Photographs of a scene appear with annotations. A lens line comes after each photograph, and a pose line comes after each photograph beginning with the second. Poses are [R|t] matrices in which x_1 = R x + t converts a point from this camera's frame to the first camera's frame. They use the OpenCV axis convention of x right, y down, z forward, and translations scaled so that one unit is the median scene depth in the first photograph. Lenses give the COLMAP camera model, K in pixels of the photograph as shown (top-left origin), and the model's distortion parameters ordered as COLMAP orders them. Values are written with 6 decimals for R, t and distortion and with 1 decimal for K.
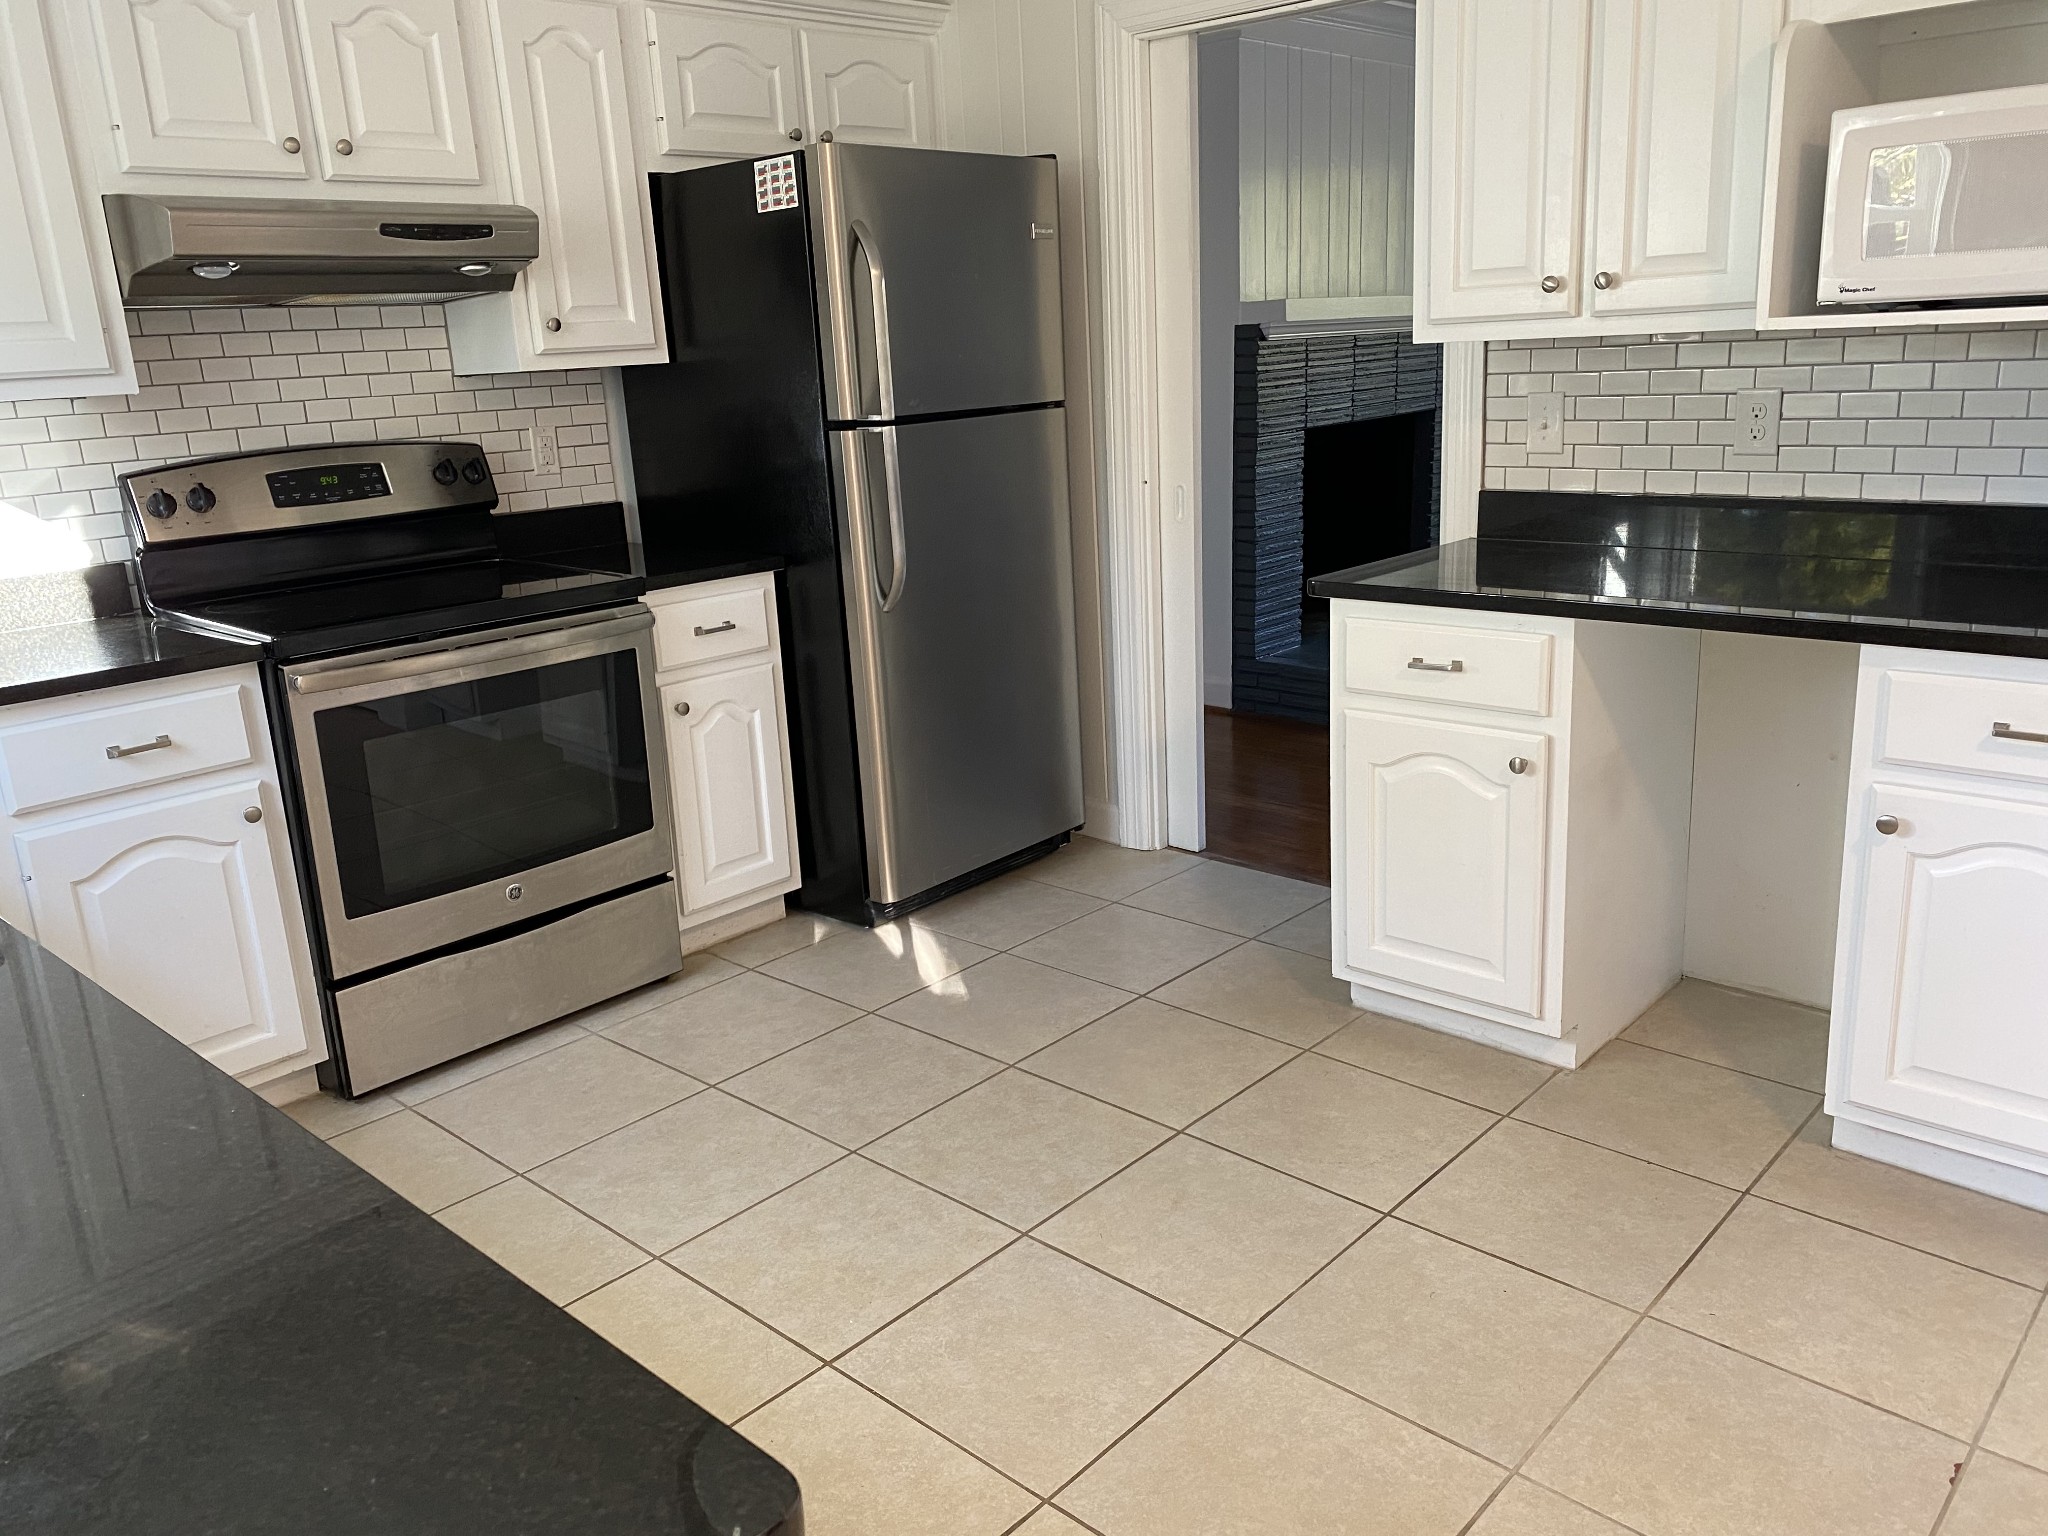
lens RADIAL K [[1568.8, 0, 1029.1], [0, 1568.8, 751.8], [0, 0, 1]] dist [0.050878, -0.055225]
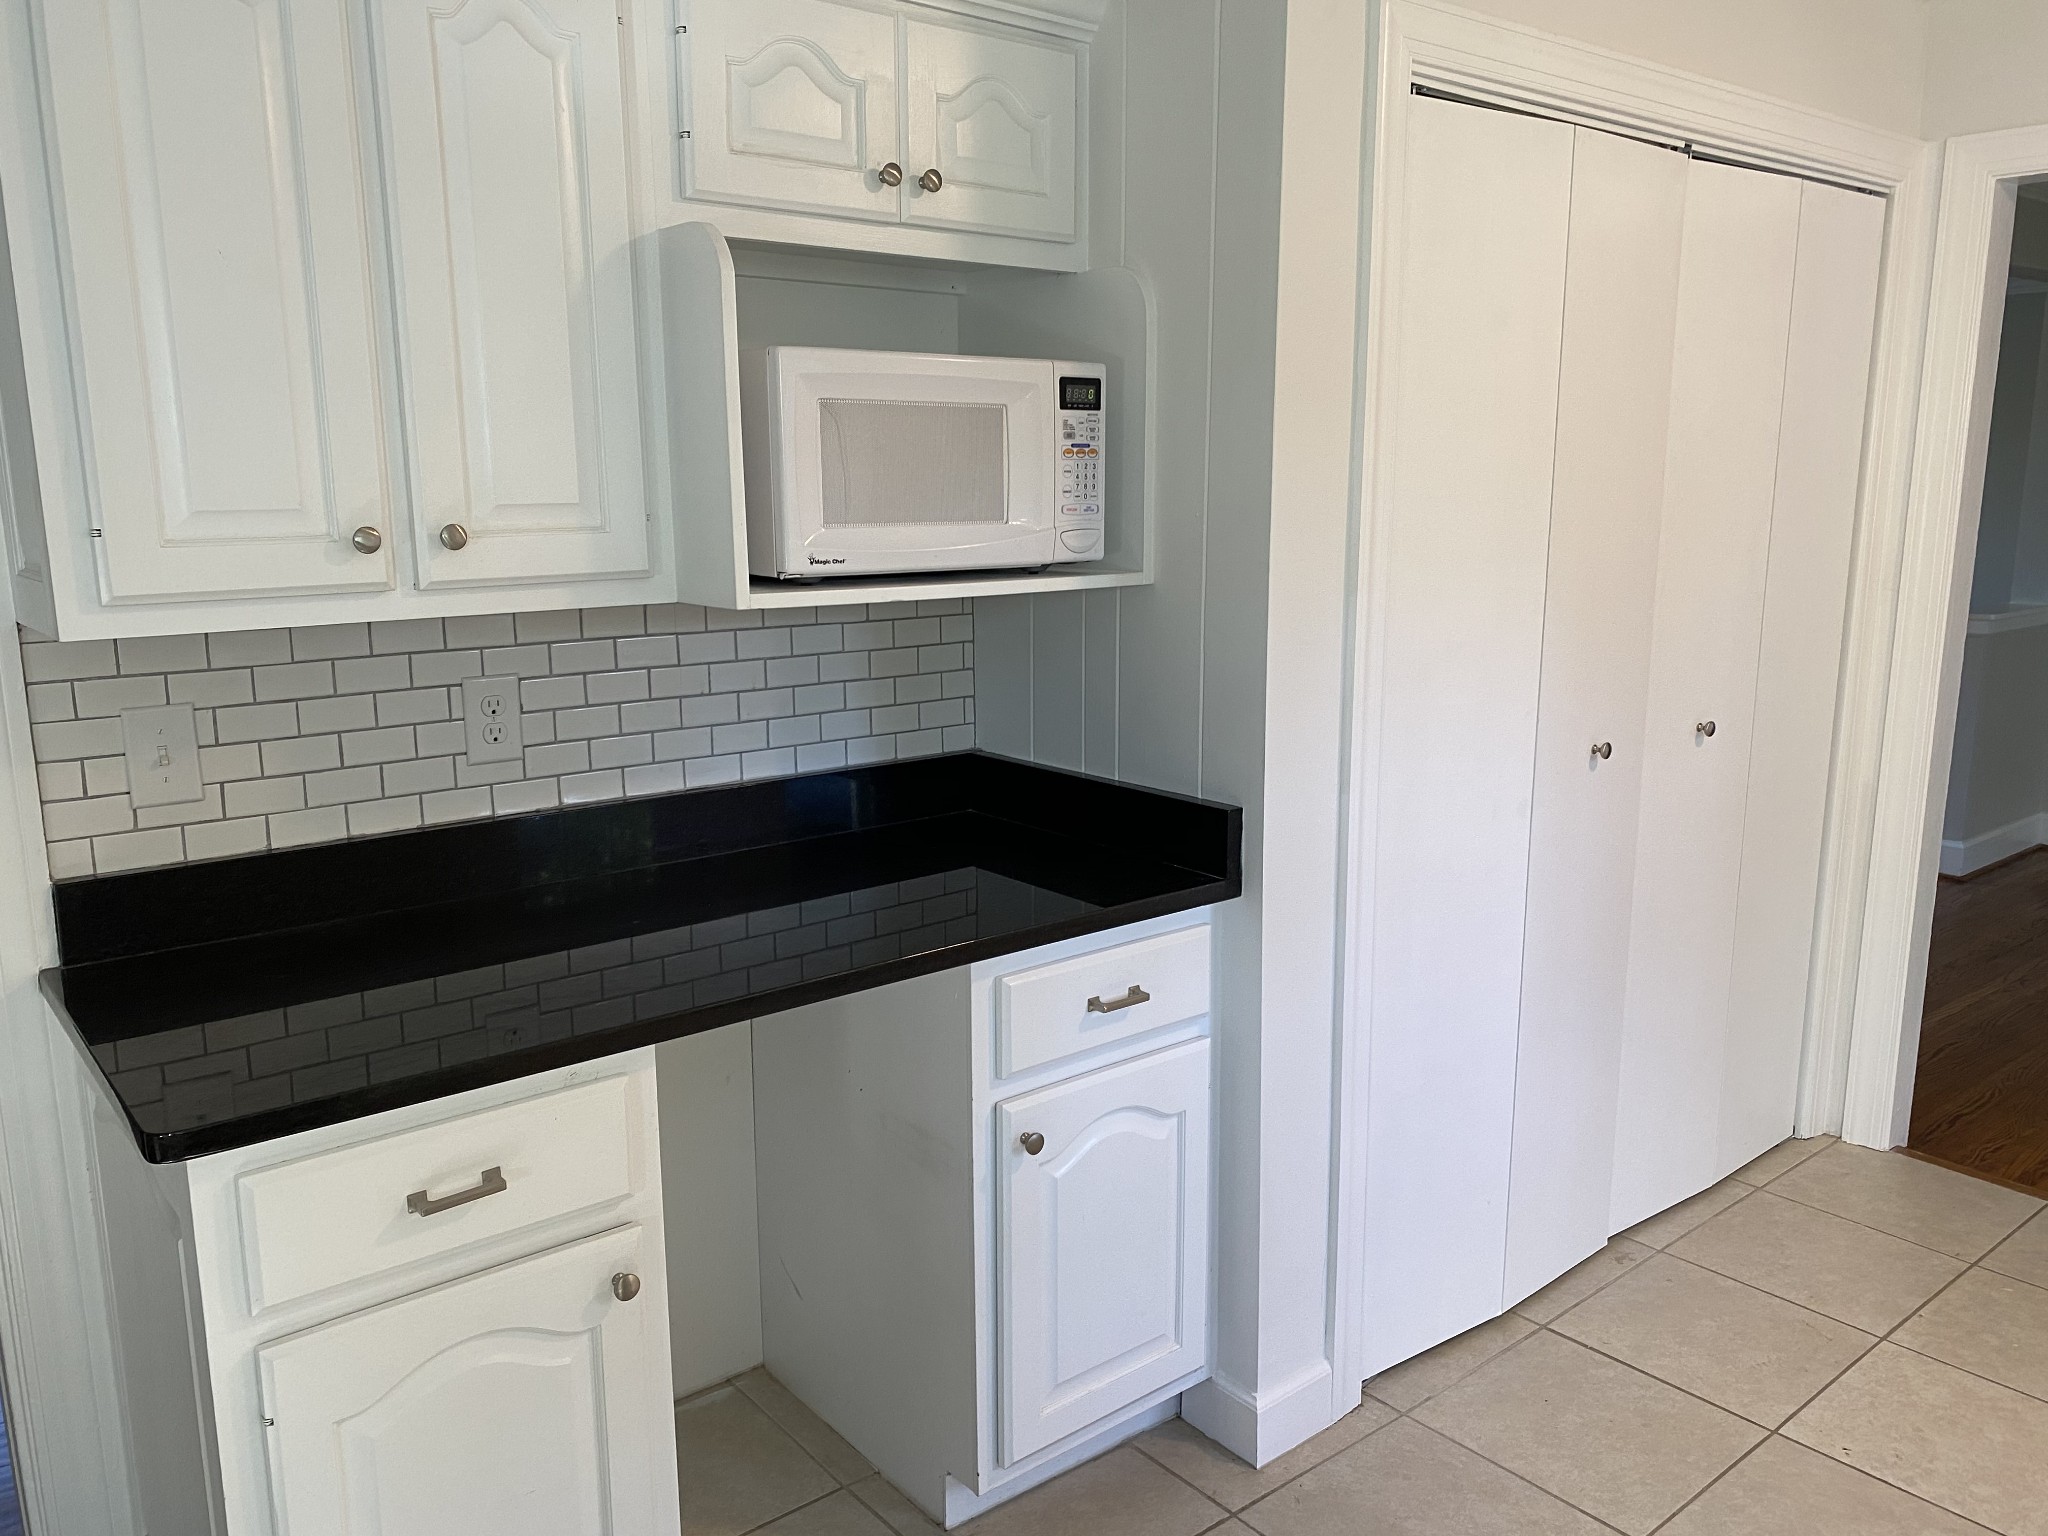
lens RADIAL K [[1568.8, 0, 1025.3], [0, 1568.8, 767.5], [0, 0, 1]] dist [0.050878, -0.055225]
pose [[0.120417, -0.138474, 0.983018, -0.257217], [0.251419, 0.962194, 0.104742, -0.212132], [-0.960358, 0.234537, 0.150680, 0.686642]]
